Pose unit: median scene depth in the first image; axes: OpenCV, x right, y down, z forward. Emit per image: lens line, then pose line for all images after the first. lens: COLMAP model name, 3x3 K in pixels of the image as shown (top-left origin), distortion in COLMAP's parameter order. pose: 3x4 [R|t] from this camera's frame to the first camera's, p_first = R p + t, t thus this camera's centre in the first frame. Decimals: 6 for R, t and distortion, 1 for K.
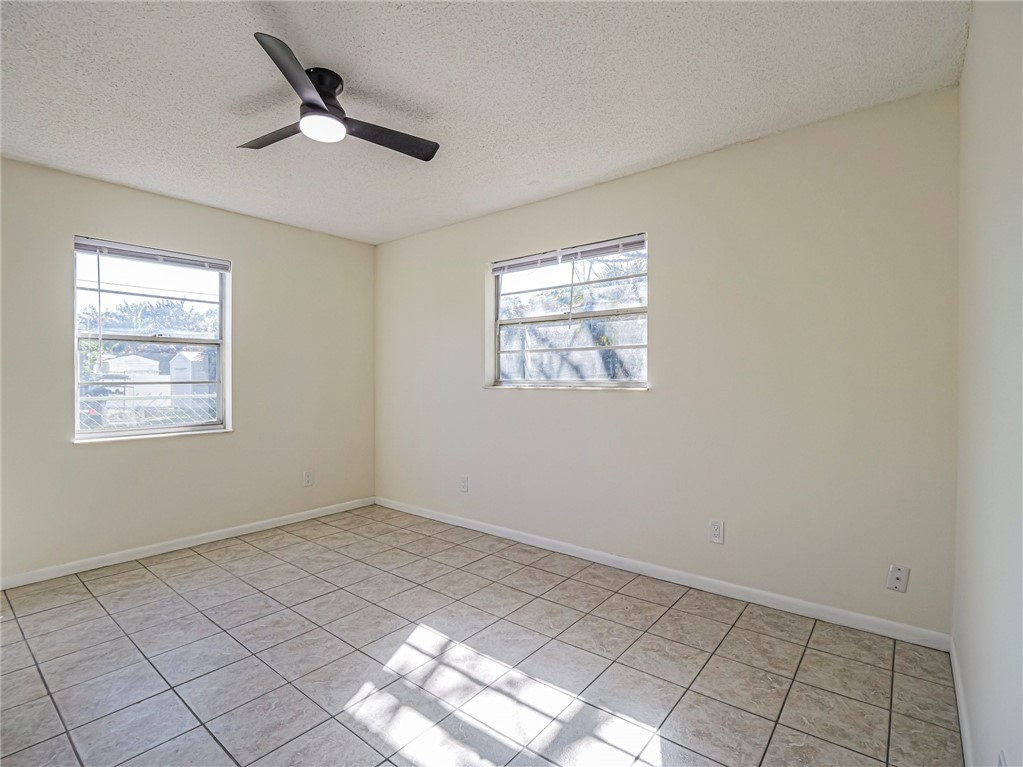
lens RADIAL K [[495.0, 0, 513.2], [0, 495.0, 382.2], [0, 0, 1]] dist [-0.018772, 0.000233]
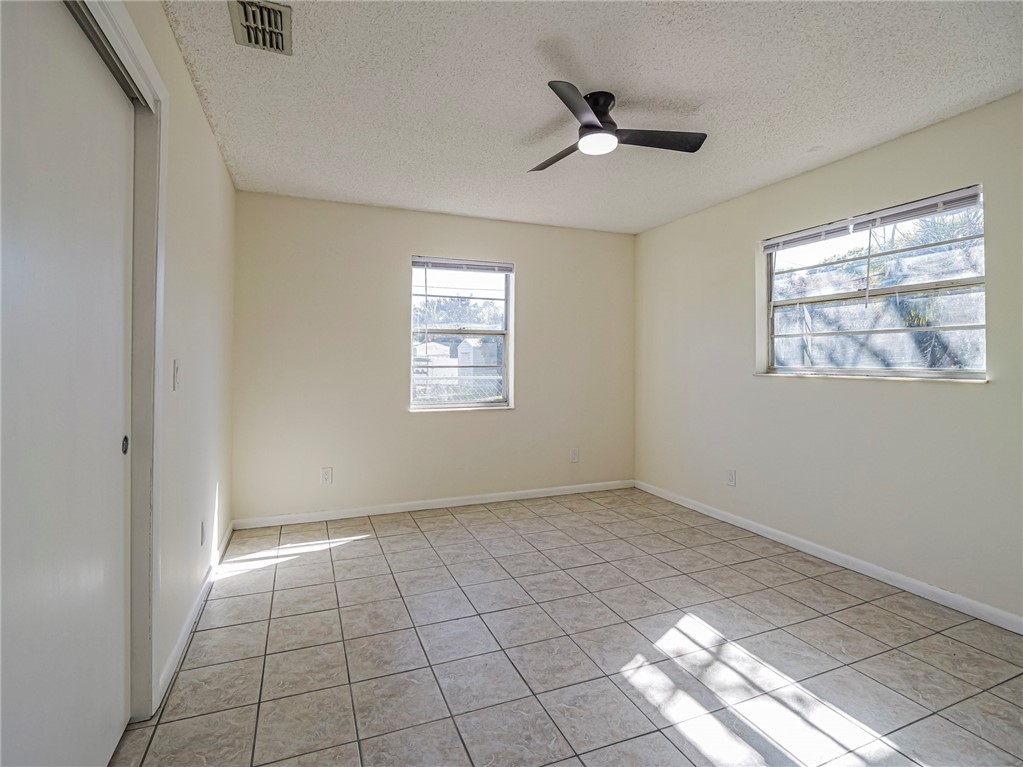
lens RADIAL K [[501.0, 0, 501.5], [0, 501.0, 350.2], [0, 0, 1]] dist [-0.017046, -0.000561]
pose [[0.868913, -0.005974, -0.494928, -0.010228], [-0.008956, 0.999574, -0.027789, -0.006250], [0.494883, 0.028579, 0.868490, -0.056458]]
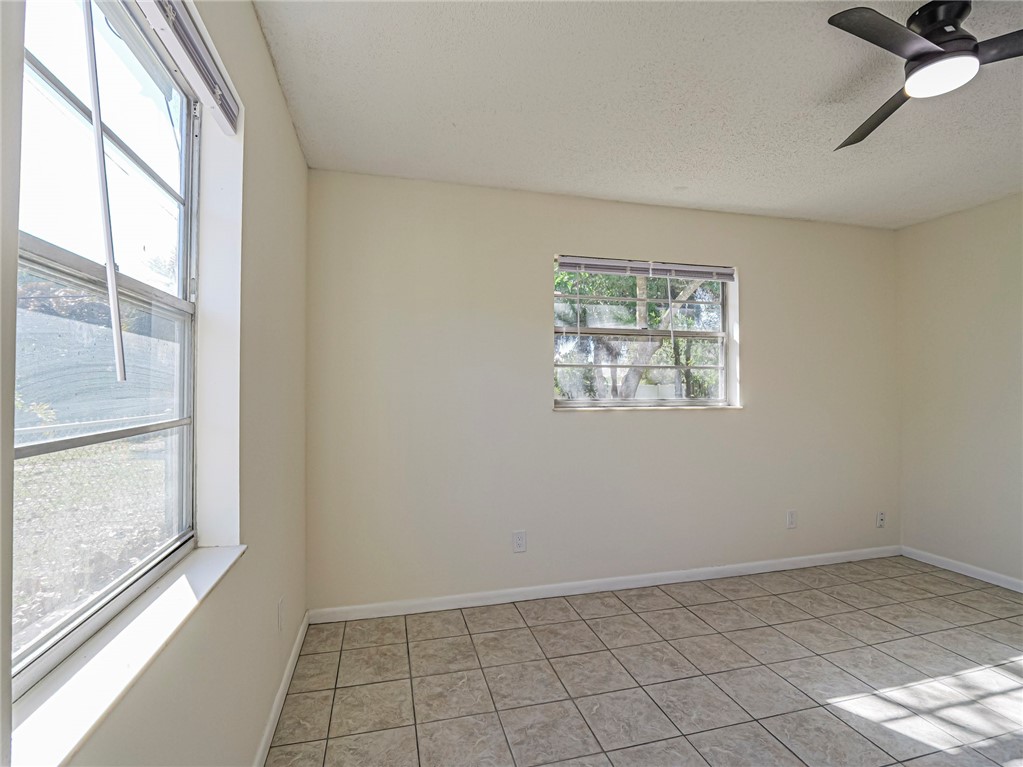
lens RADIAL K [[495.0, 0, 513.2], [0, 495.0, 382.2], [0, 0, 1]] dist [-0.018772, 0.000233]
pose [[0.596313, 0.011883, 0.802664, -0.862421], [0.009073, 0.999727, -0.021541, -0.021720], [-0.802701, 0.020128, 0.596042, 0.689157]]
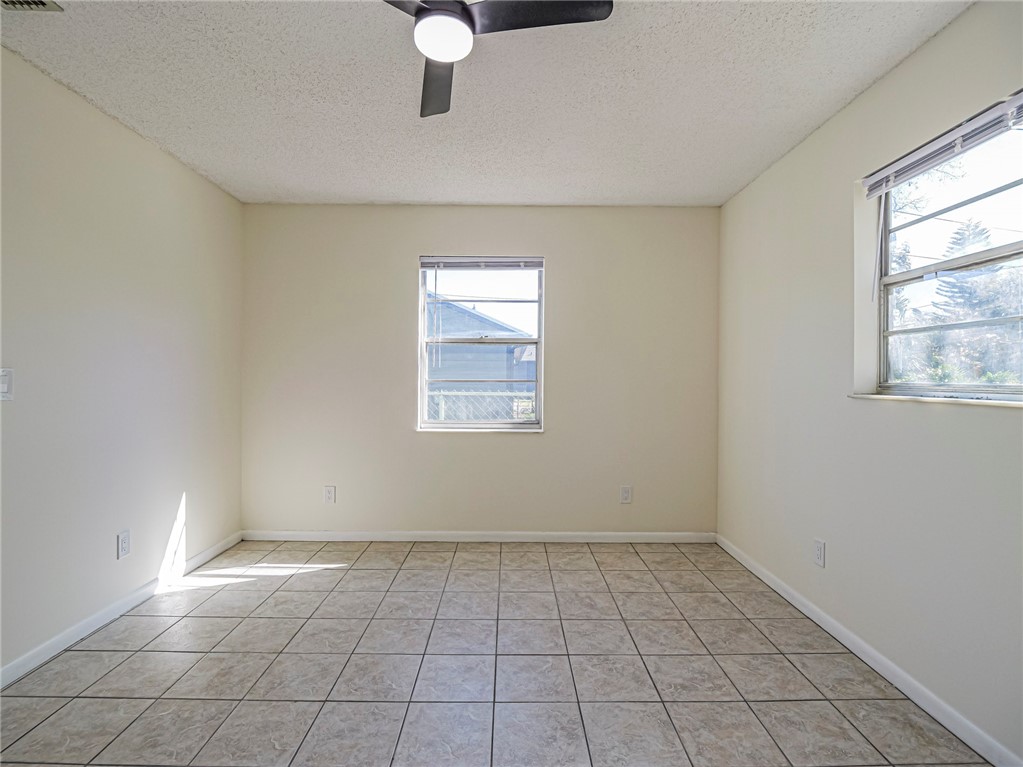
lens RADIAL K [[491.0, 0, 510.1], [0, 491.0, 374.8], [0, 0, 1]] dist [-0.017951, -0.000028]
pose [[0.630003, 0.002353, -0.776589, 0.154646], [-0.014517, 0.999856, -0.008748, -0.004391], [0.776457, 0.016785, 0.629947, 0.391163]]
